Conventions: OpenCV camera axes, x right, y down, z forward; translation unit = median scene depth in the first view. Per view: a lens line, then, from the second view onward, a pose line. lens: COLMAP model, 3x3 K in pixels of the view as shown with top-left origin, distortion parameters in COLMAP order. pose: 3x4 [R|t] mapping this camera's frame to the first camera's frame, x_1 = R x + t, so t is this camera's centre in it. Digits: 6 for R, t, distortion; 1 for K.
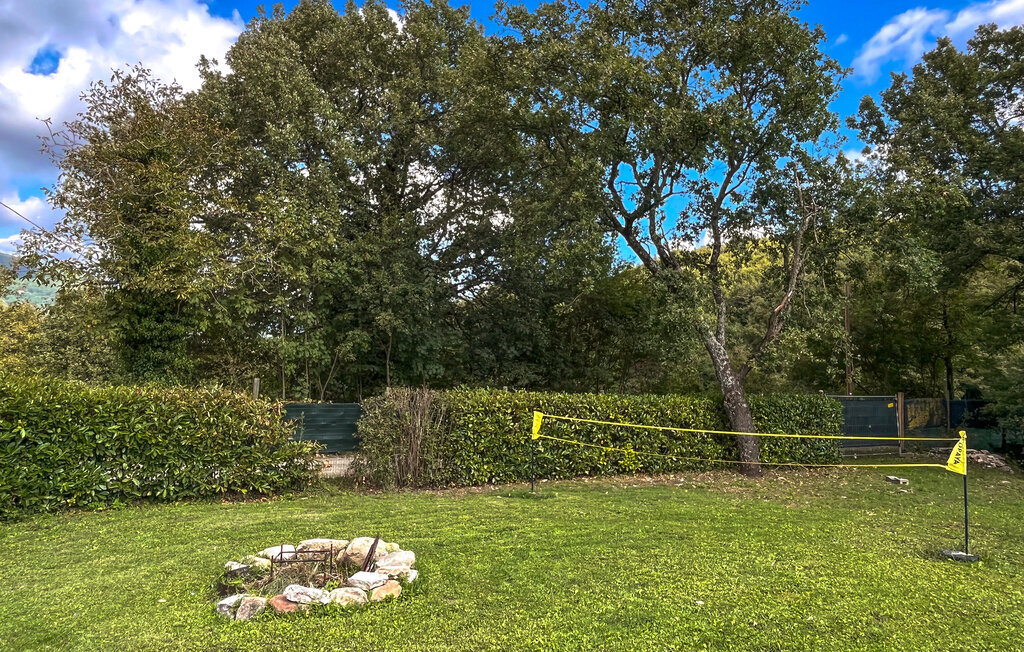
lens RADIAL K [[687.1, 0, 511.9], [0, 687.1, 327.9], [0, 0, 1]] dist [-0.001710, -0.000383]
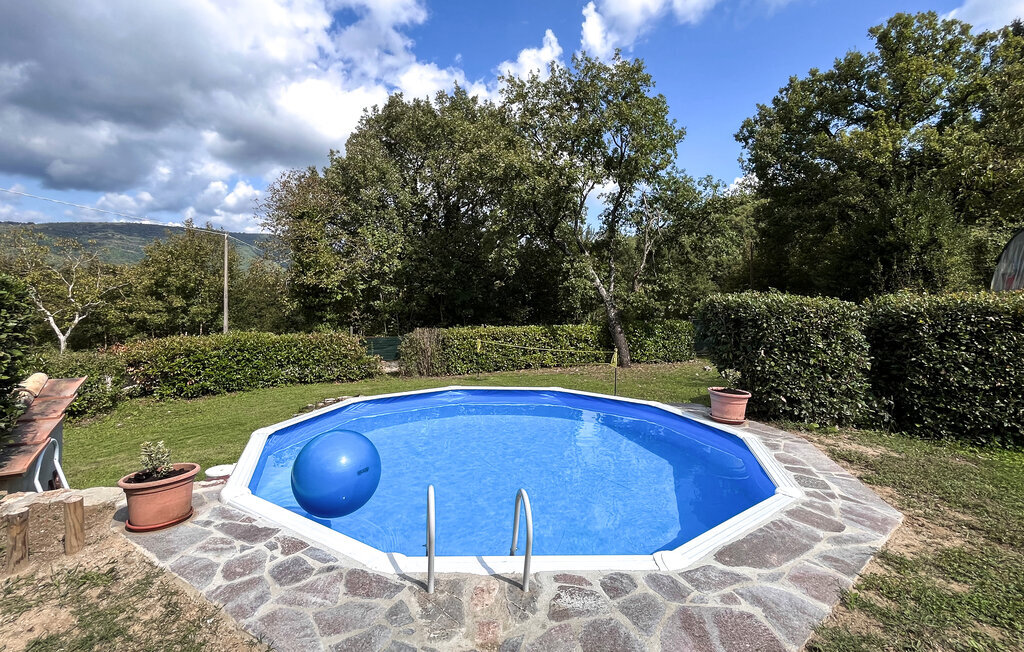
lens RADIAL K [[475.5, 0, 512.1], [0, 475.5, 324.7], [0, 0, 1]] dist [0.003653, 0.000146]
pose [[0.982379, -0.028412, -0.184729, 0.360048], [0.051249, 0.991444, 0.120052, -0.077489], [0.179738, -0.127404, 0.975429, -0.322942]]
